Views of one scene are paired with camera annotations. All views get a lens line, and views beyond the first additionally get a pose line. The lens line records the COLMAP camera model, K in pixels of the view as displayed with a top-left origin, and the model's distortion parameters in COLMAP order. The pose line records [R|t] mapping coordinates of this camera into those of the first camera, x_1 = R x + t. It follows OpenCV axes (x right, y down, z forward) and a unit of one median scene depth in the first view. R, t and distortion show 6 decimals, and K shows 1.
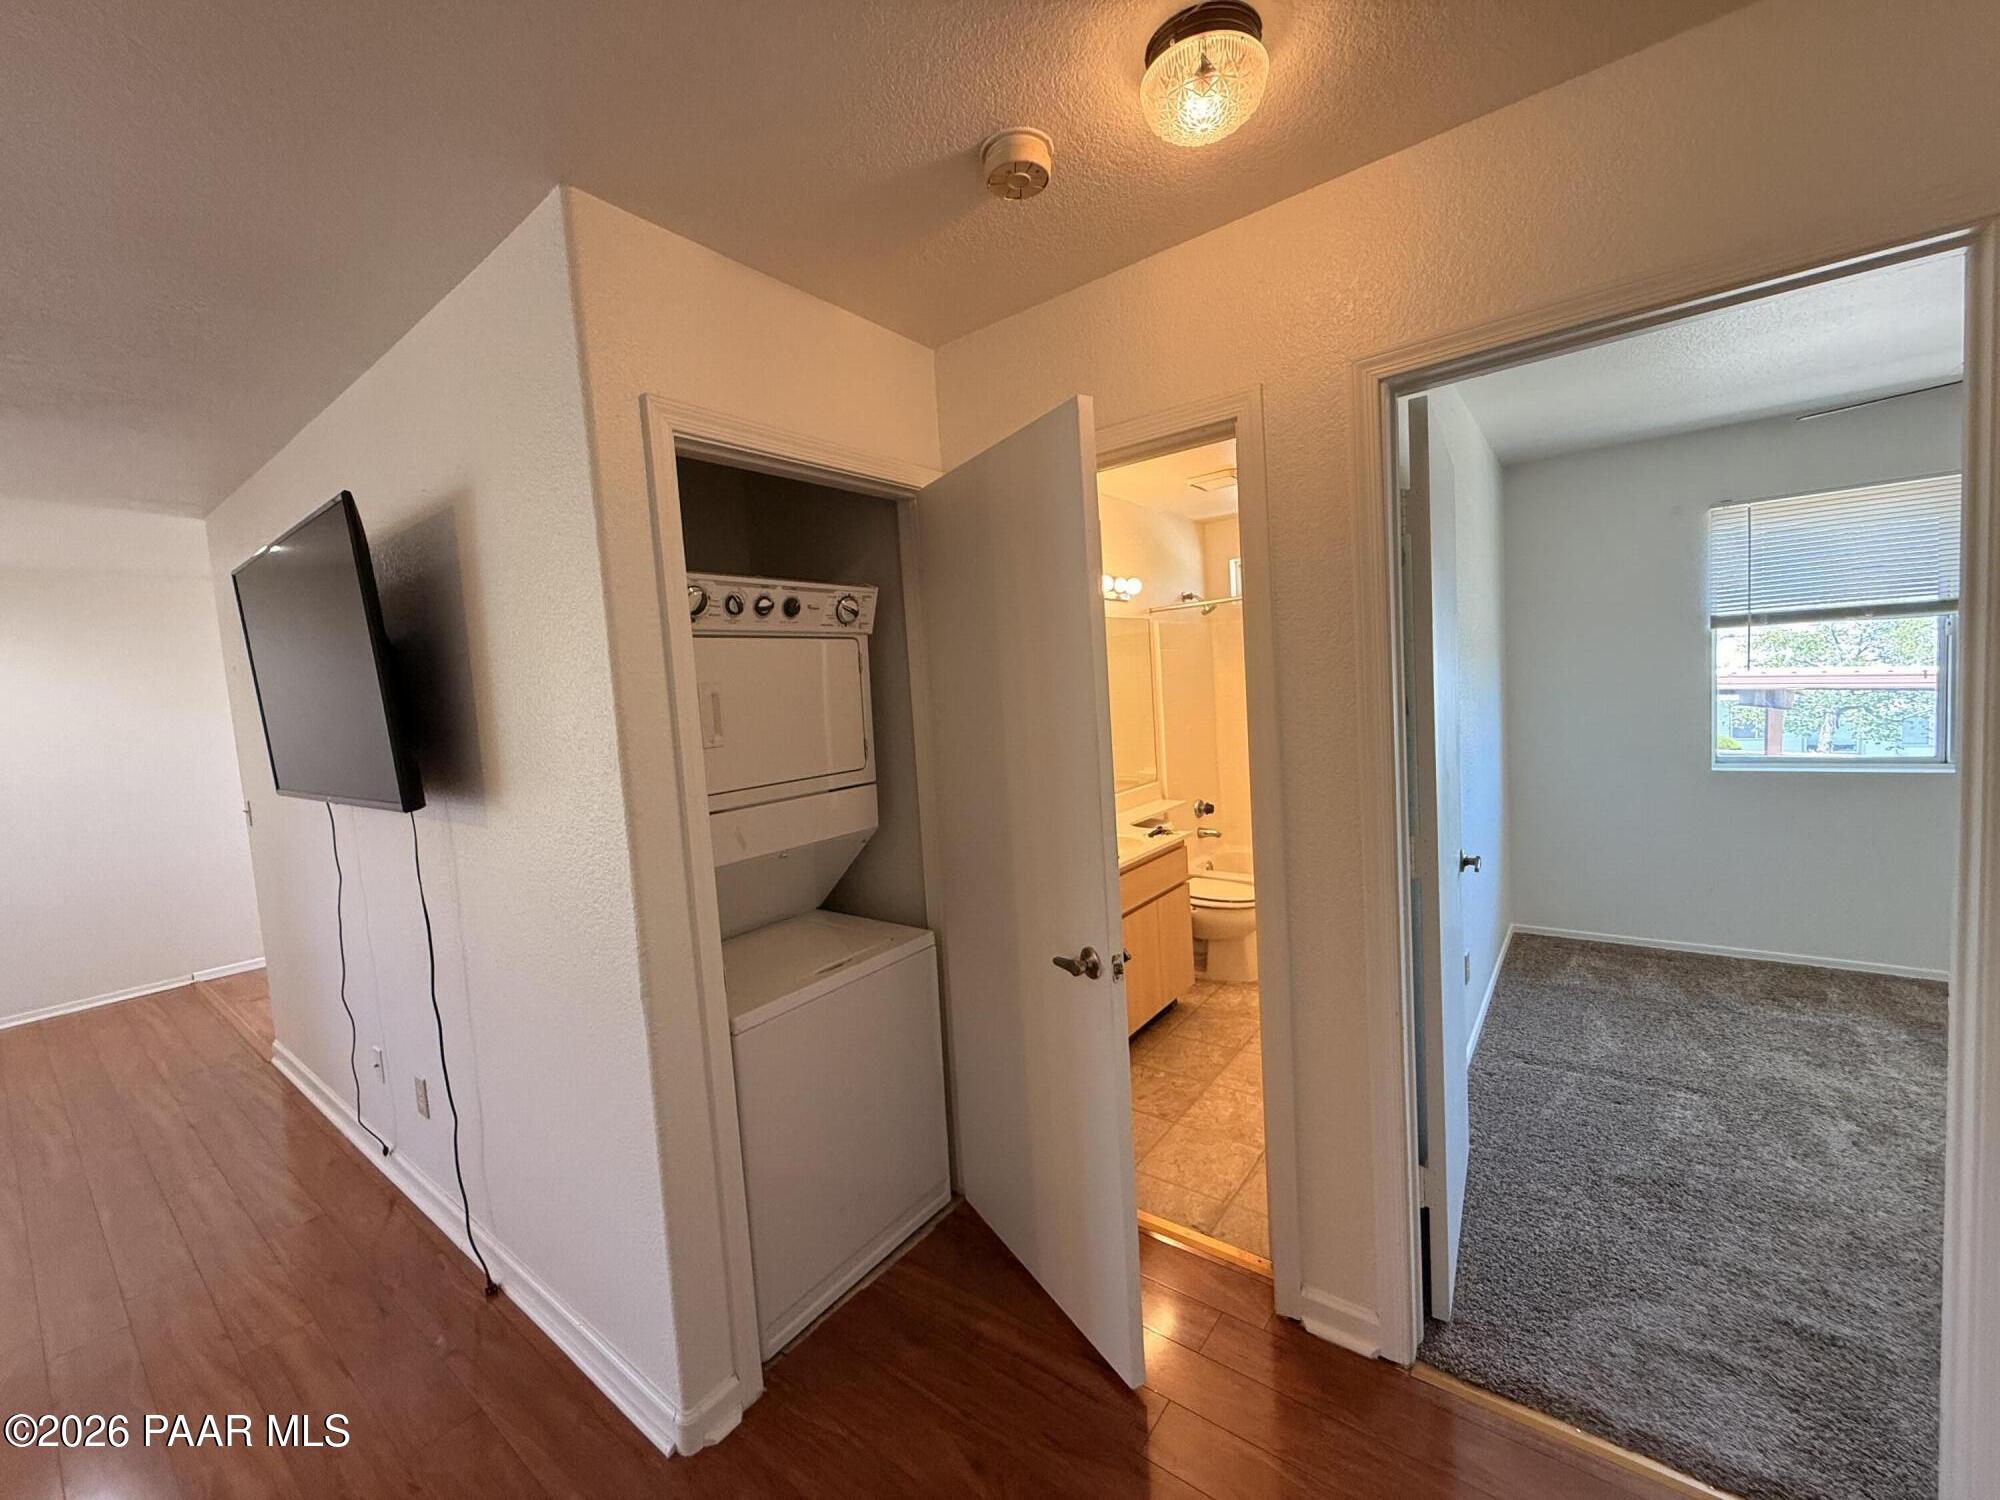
lens RADIAL K [[789.2, 0, 992.1], [0, 789.2, 747.4], [0, 0, 1]] dist [-0.003268, 0.001248]
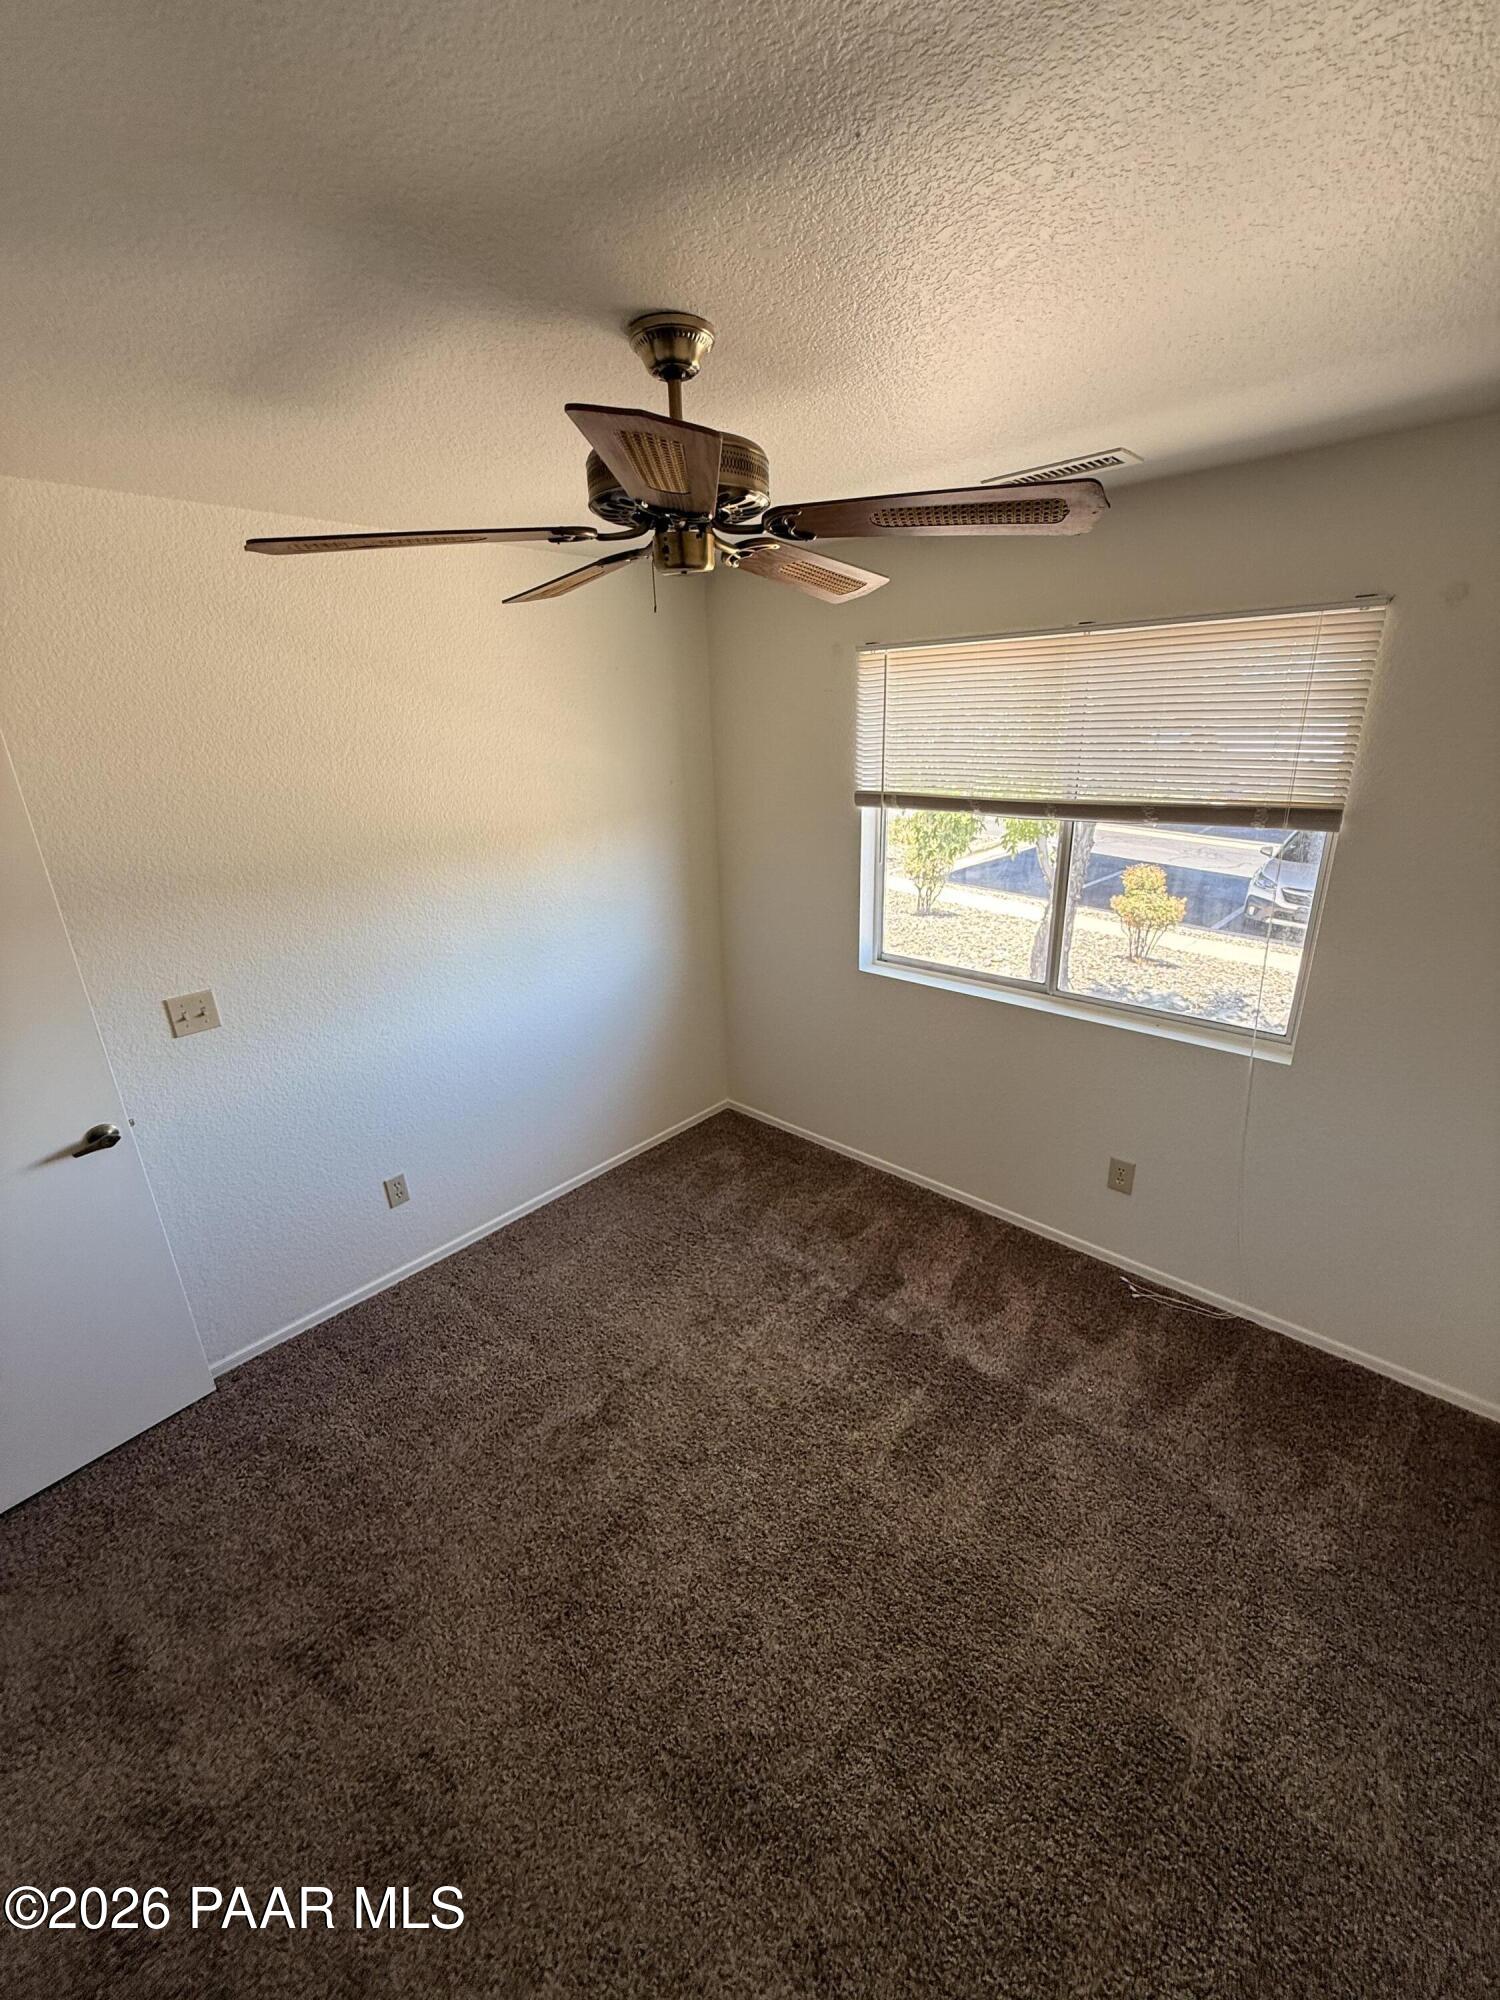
lens RADIAL K [[789.2, 0, 749.2], [0, 789.2, 986.5], [0, 0, 1]] dist [-0.003268, 0.001248]
pose [[0.996333, 0.064051, -0.056724, 1.404473], [-0.048178, 0.967893, 0.246703, -0.271256], [0.070705, -0.243065, 0.967430, 0.237361]]
